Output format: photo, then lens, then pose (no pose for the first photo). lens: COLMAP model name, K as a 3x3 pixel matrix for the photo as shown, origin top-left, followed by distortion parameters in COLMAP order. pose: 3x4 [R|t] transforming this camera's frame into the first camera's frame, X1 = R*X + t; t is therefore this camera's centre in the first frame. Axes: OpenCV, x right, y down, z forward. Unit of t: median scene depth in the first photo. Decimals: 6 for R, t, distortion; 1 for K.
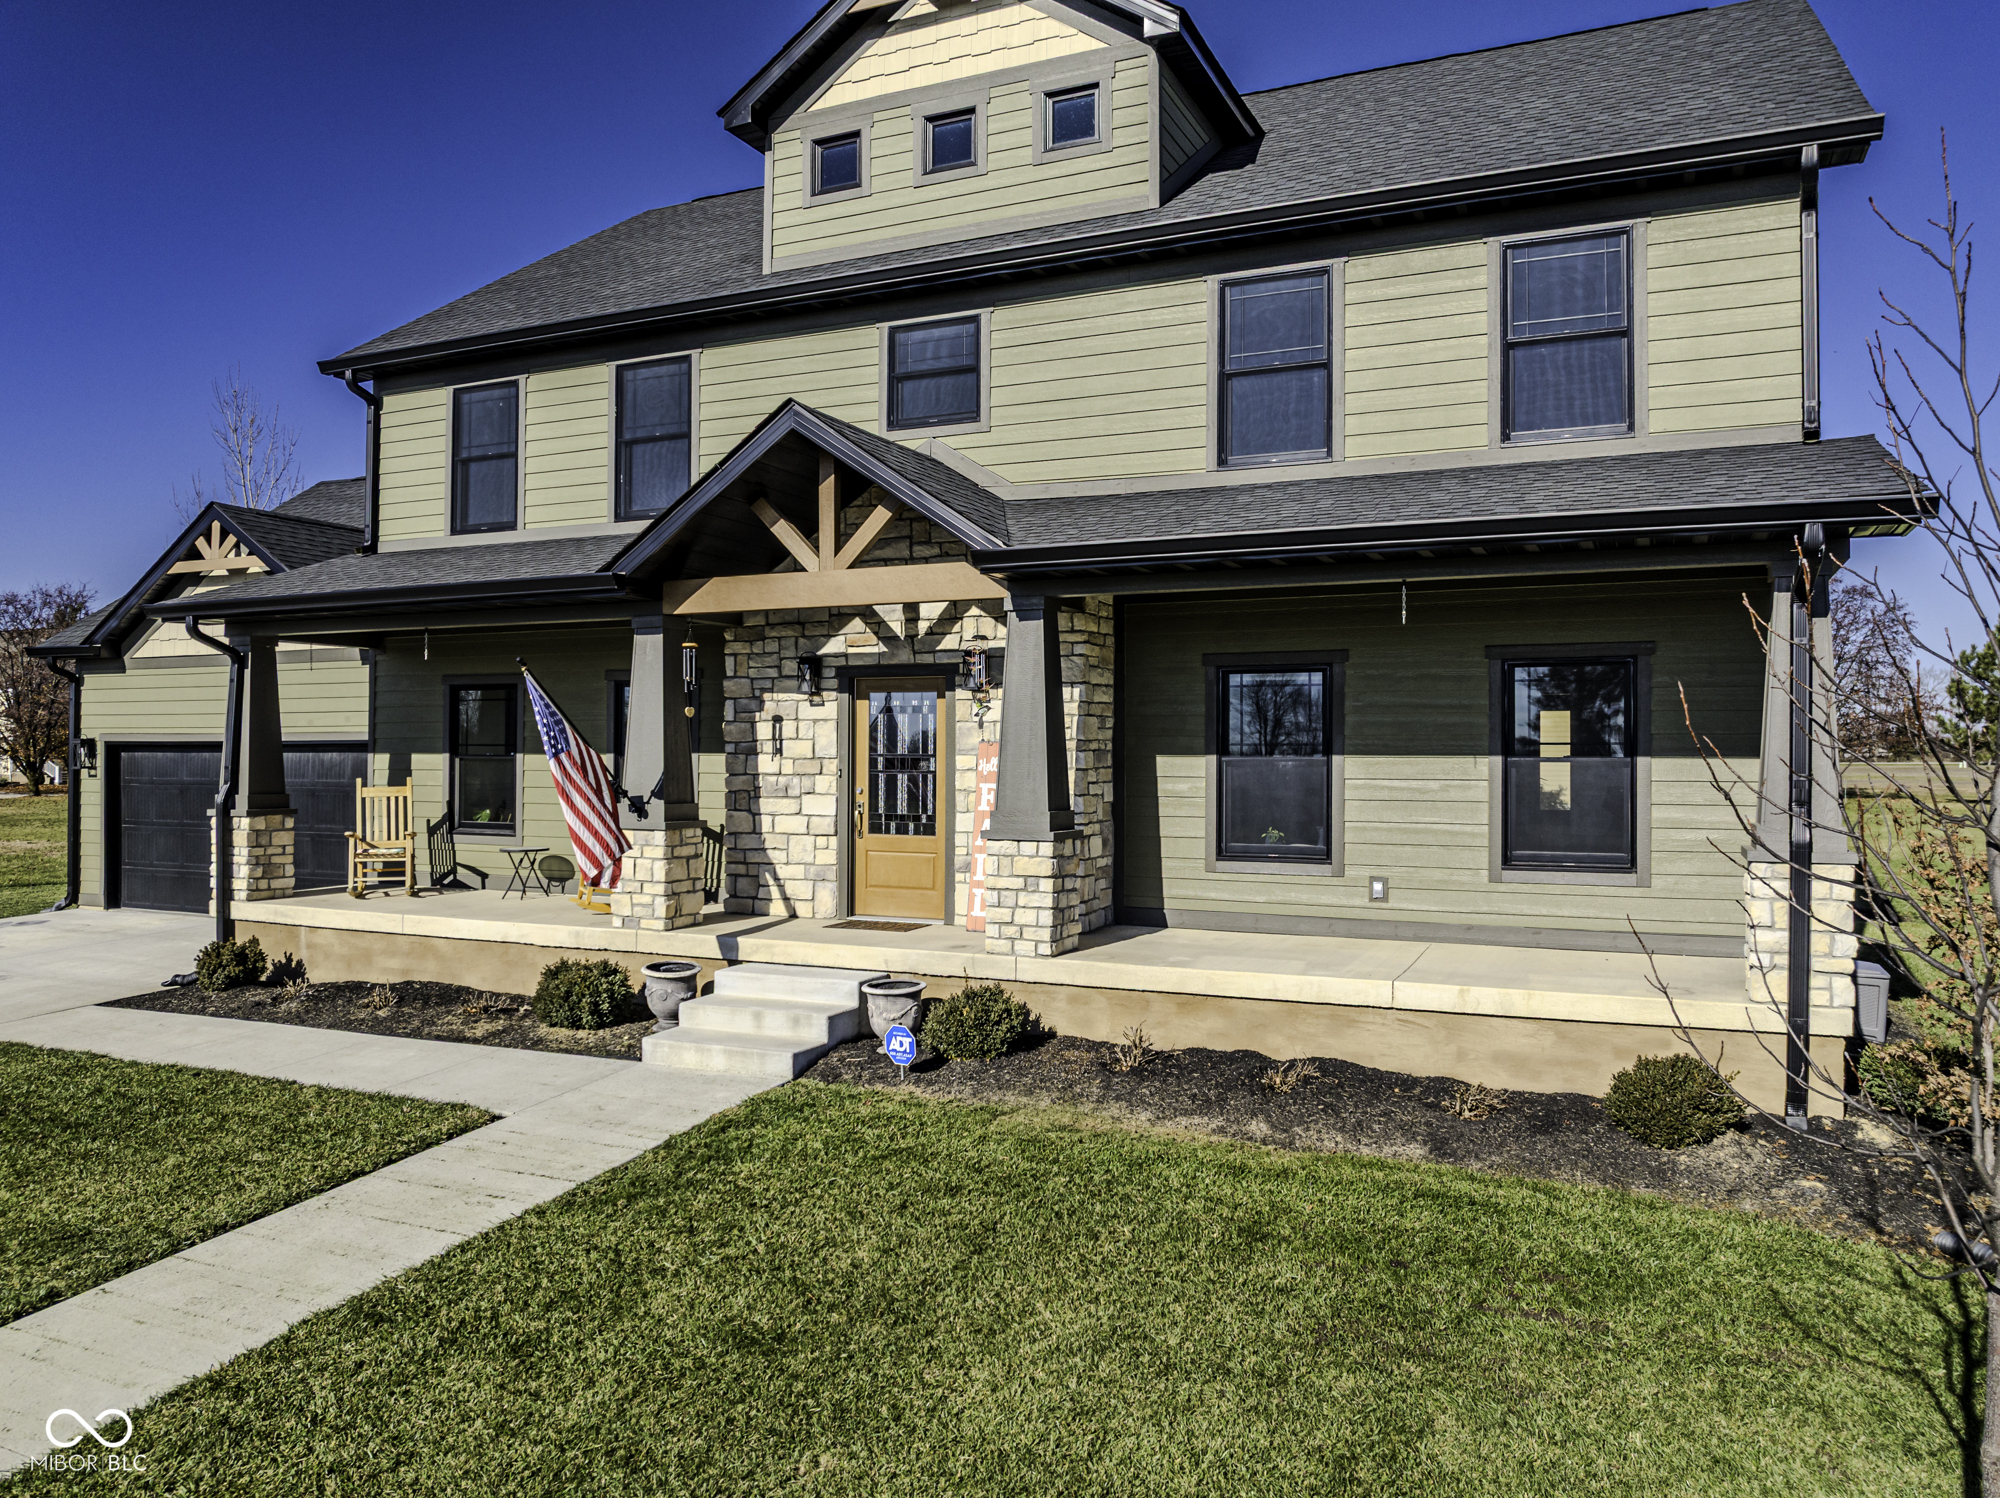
lens RADIAL K [[1429.5, 0, 960.6], [0, 1429.5, 727.8], [0, 0, 1]] dist [-0.041633, 0.005491]
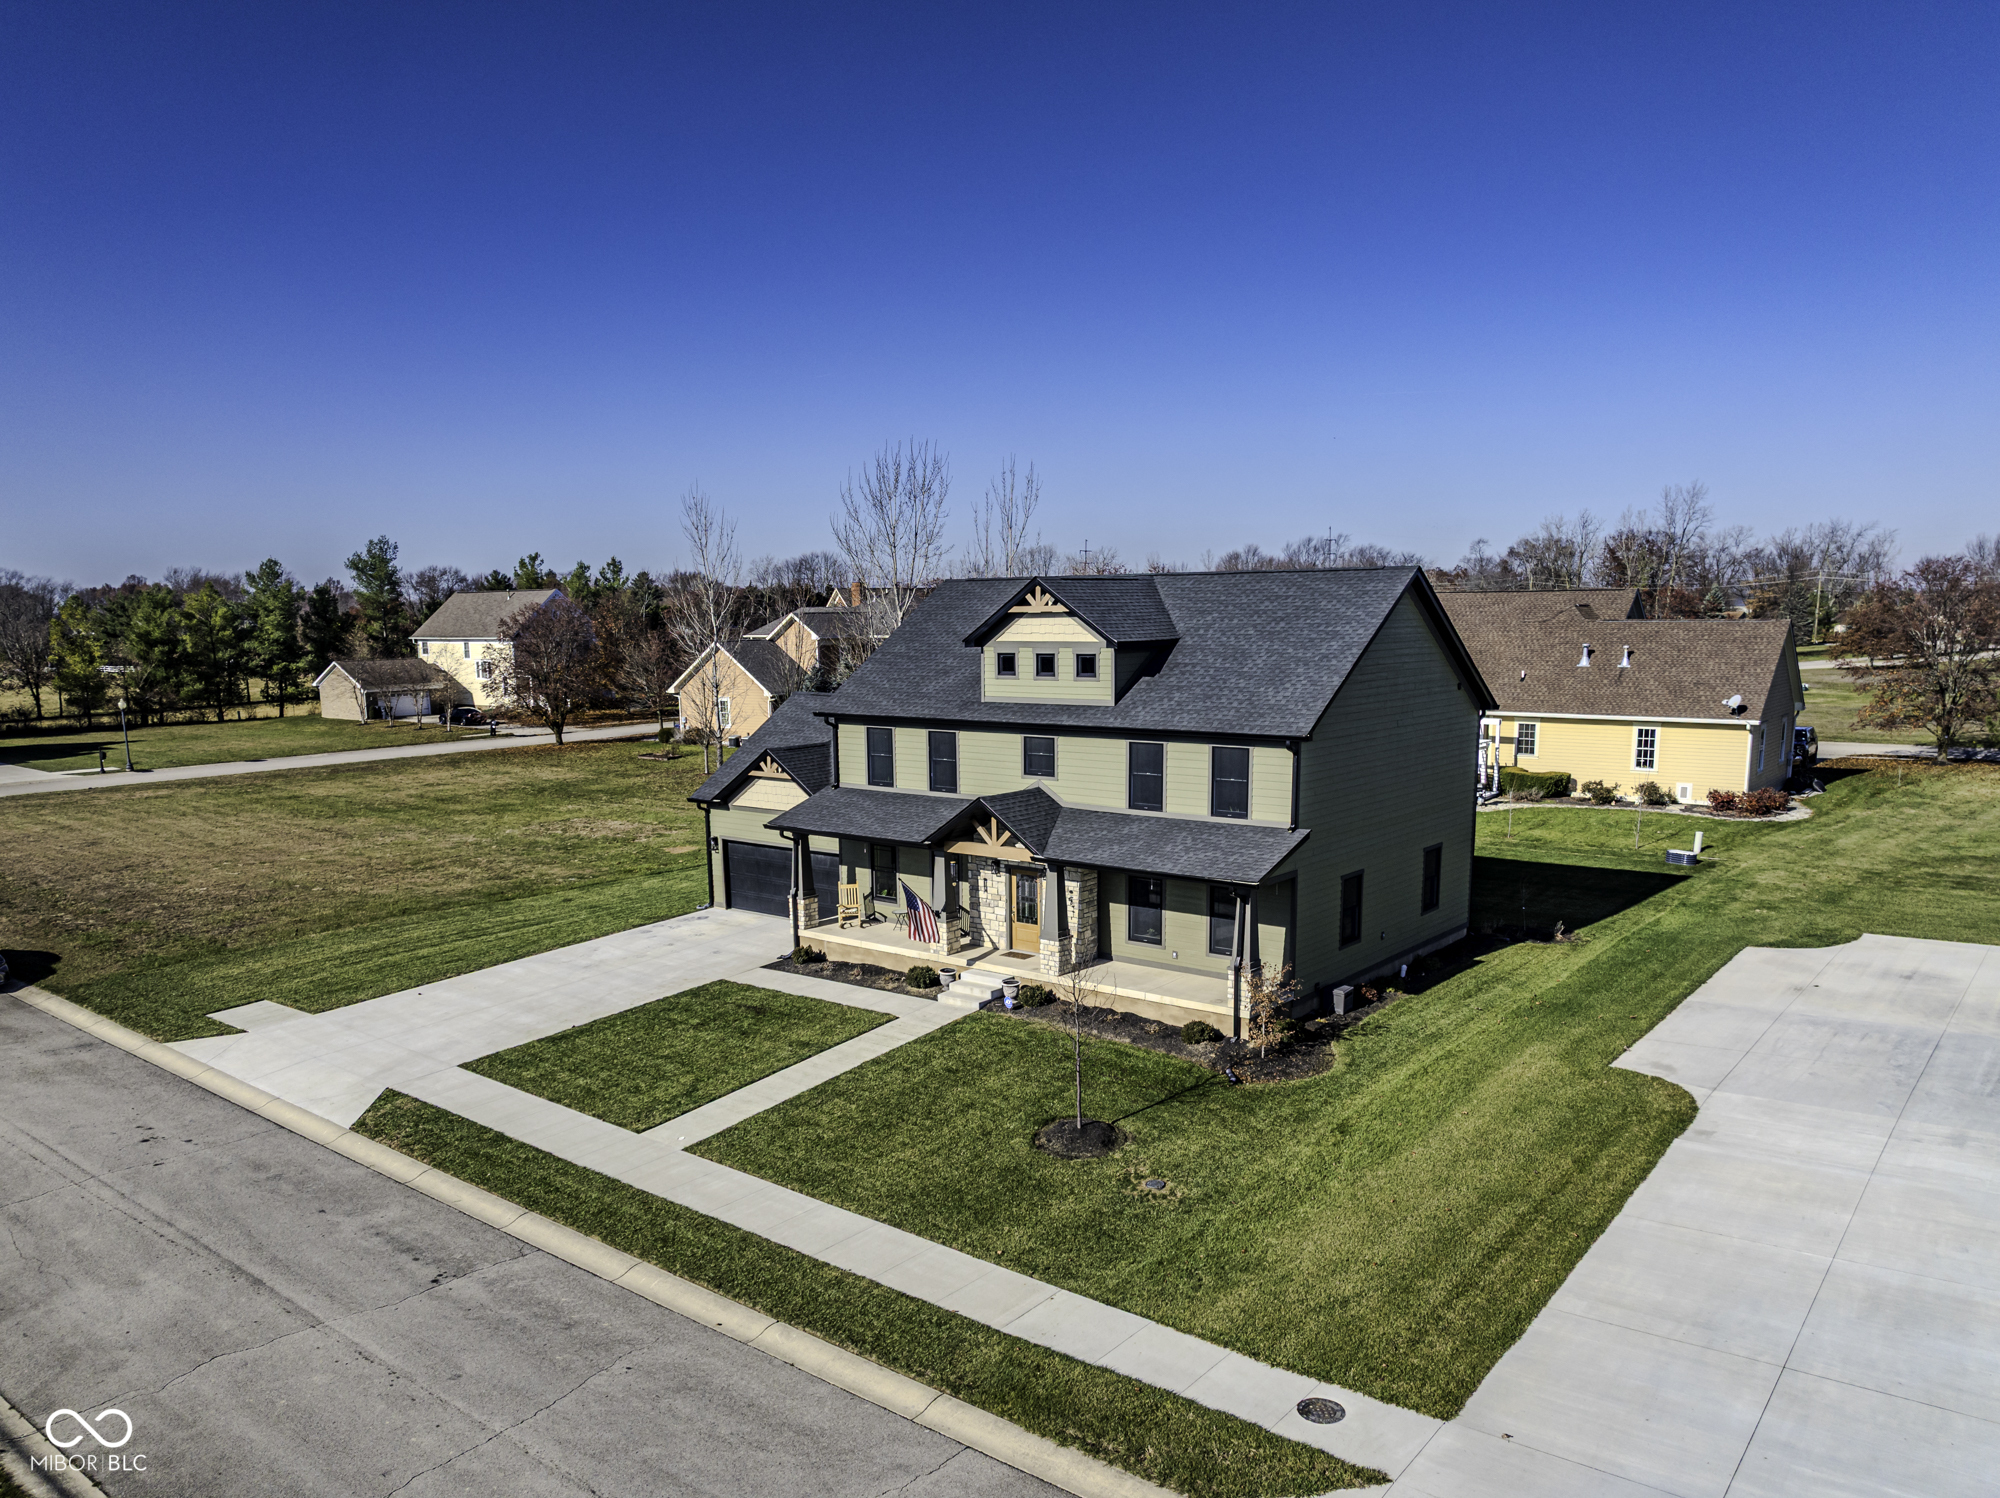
lens RADIAL K [[1429.5, 0, 922.3], [0, 1429.5, 769.3], [0, 0, 1]] dist [-0.041633, 0.005491]
pose [[0.963827, 0.008103, -0.266404, 0.537427], [0.026202, 0.991815, 0.124963, -0.618726], [0.265236, -0.127423, 0.955726, -1.829242]]
